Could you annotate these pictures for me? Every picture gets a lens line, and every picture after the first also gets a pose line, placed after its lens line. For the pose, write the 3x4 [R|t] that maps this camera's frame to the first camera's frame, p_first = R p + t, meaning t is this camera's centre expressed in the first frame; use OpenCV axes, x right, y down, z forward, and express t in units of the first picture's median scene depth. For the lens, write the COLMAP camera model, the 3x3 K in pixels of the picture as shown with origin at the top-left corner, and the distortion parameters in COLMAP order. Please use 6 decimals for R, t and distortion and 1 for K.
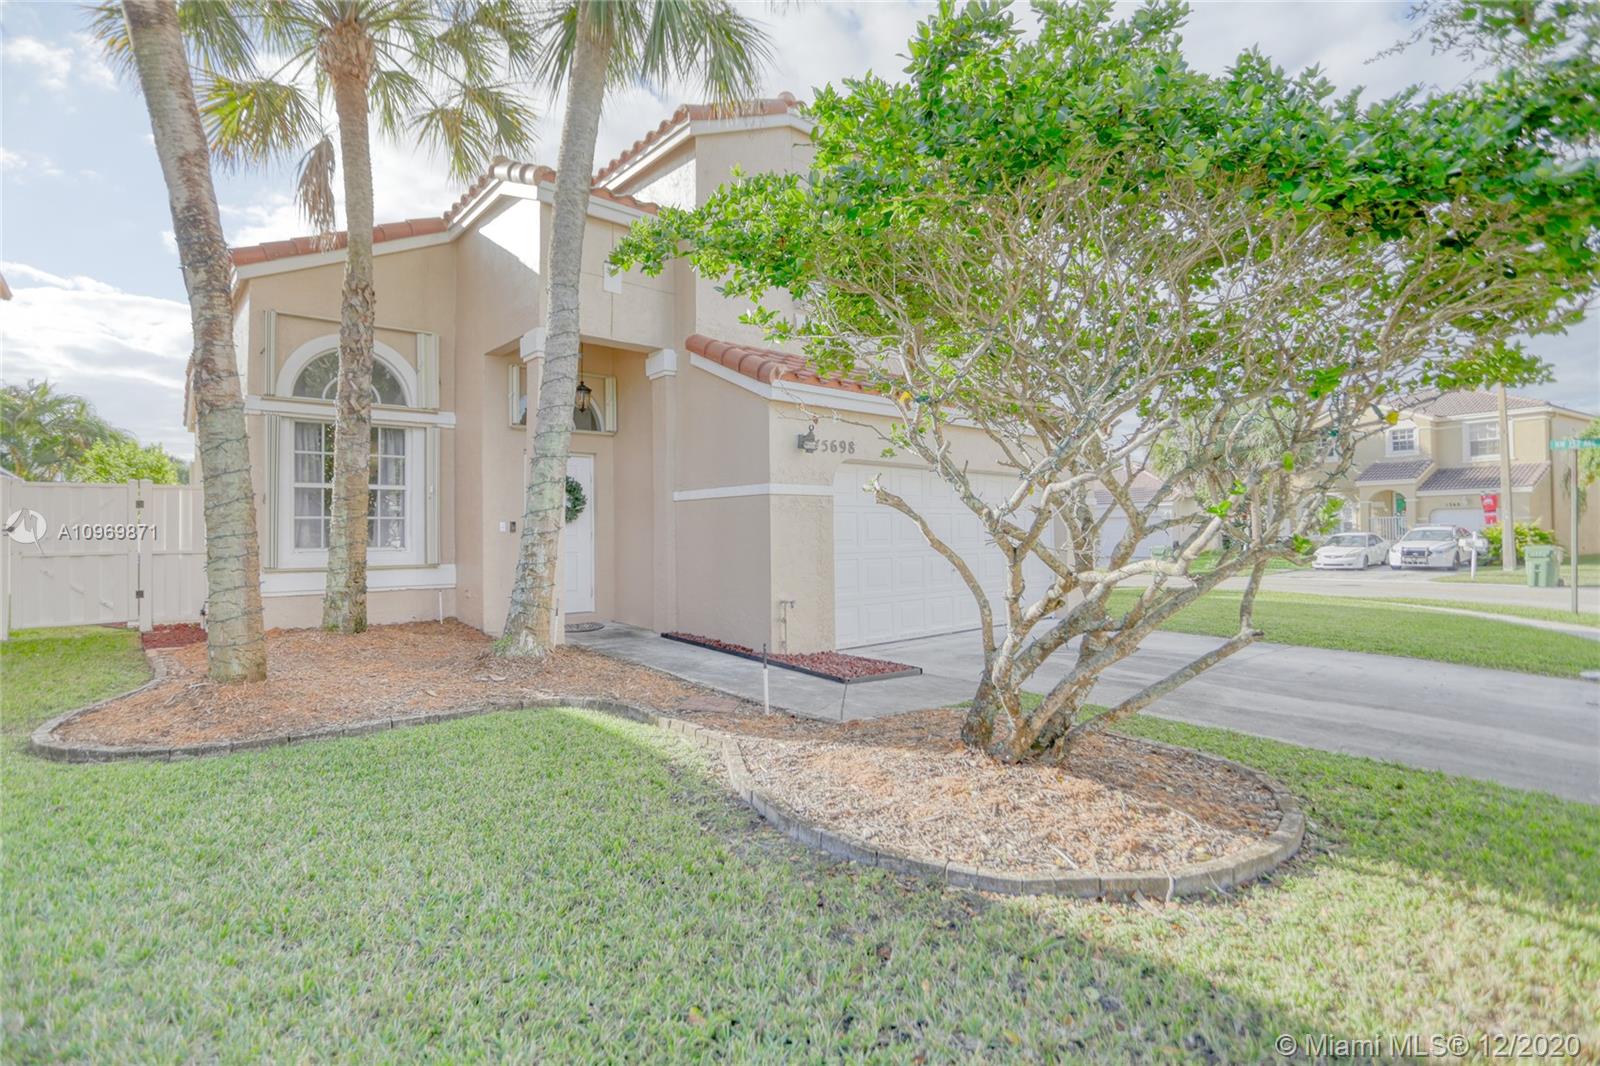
lens RADIAL K [[782.0, 0, 798.1], [0, 782.0, 531.1], [0, 0, 1]] dist [-0.066550, 0.027324]
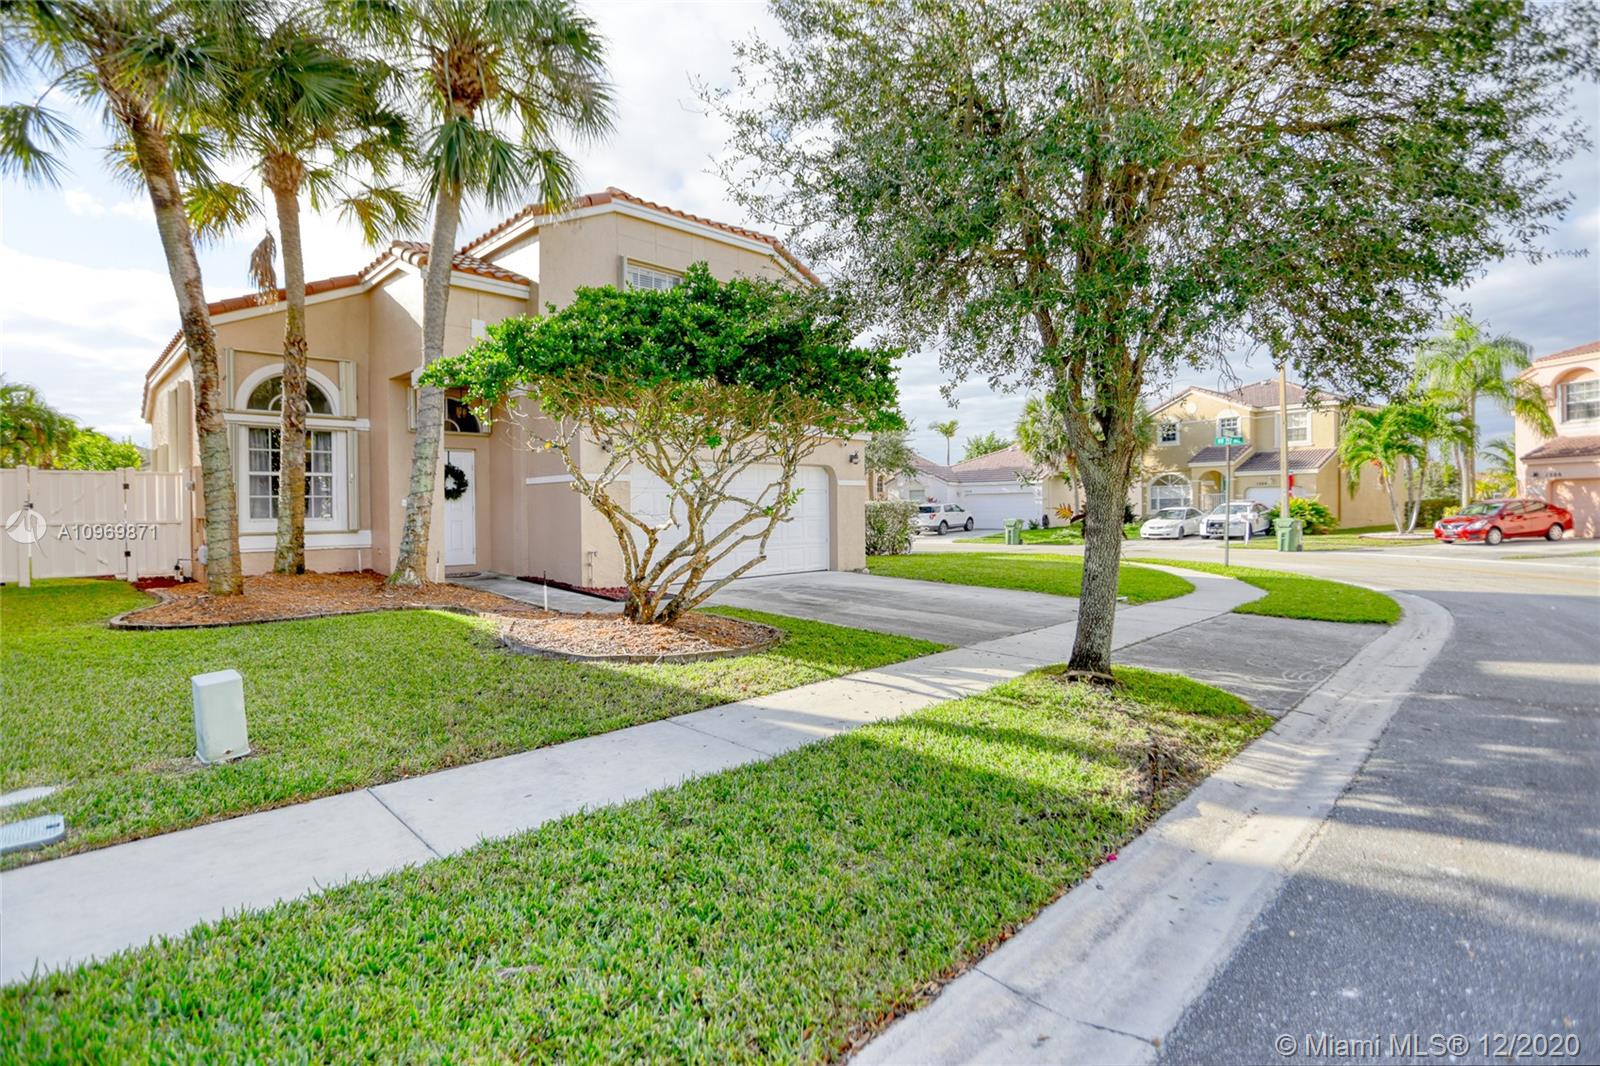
lens RADIAL K [[782.0, 0, 802.8], [0, 782.0, 526.9], [0, 0, 1]] dist [-0.066550, 0.027324]
pose [[0.997649, -0.002493, 0.068488, 0.248221], [0.000720, 0.999664, 0.025907, 0.002598], [-0.068530, -0.025797, 0.997315, -0.448496]]
